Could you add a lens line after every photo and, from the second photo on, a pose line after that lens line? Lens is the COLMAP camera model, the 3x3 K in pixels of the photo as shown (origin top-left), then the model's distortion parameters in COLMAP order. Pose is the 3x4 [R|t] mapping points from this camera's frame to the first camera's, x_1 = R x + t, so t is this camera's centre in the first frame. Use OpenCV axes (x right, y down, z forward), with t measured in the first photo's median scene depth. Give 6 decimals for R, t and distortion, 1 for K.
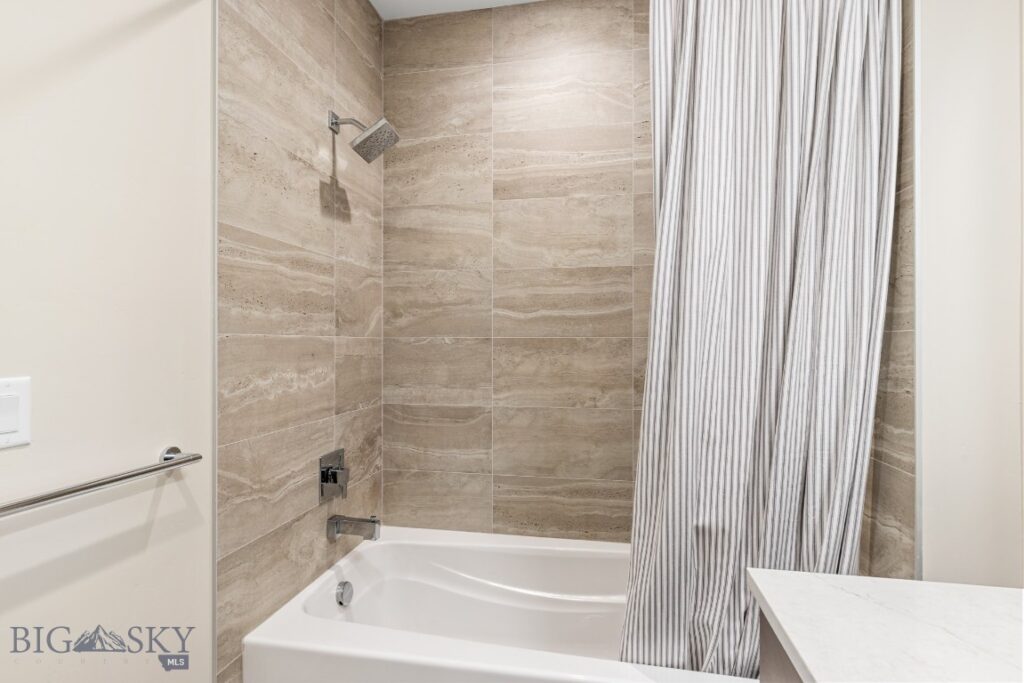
lens RADIAL K [[506.3, 0, 512.0], [0, 506.3, 341.5], [0, 0, 1]] dist [0.001799, 0.000056]
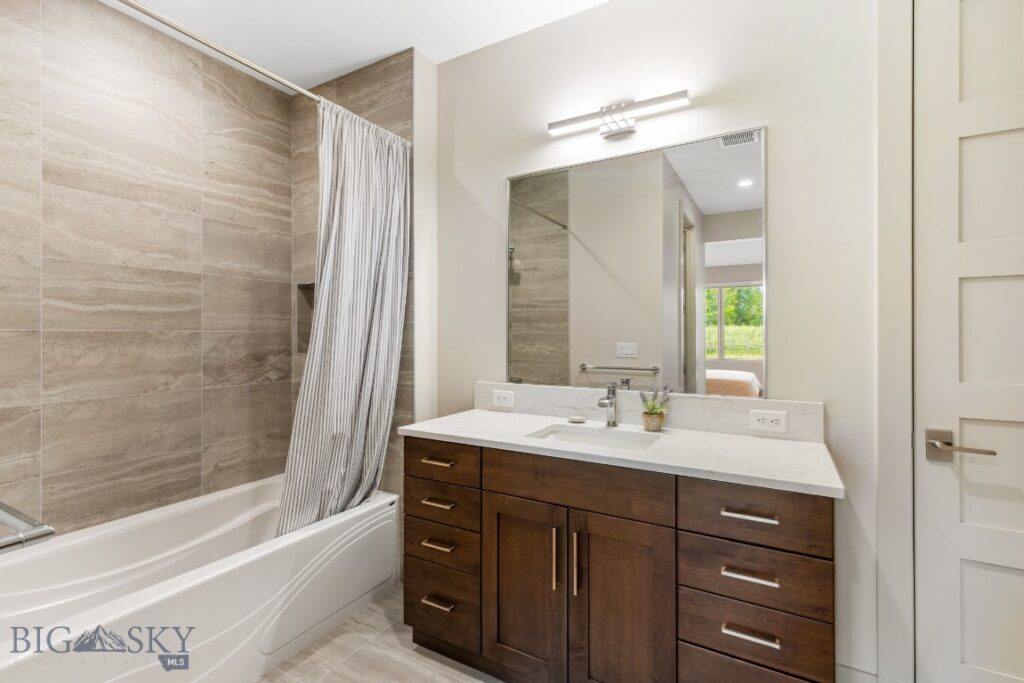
lens RADIAL K [[460.2, 0, 508.2], [0, 460.2, 343.3], [0, 0, 1]] dist [0.002995, 0.000077]
pose [[0.337290, -0.015273, 0.941277, -0.560859], [-0.001880, 0.999855, 0.016897, 0.001137], [-0.941399, -0.007469, 0.337213, -0.093105]]
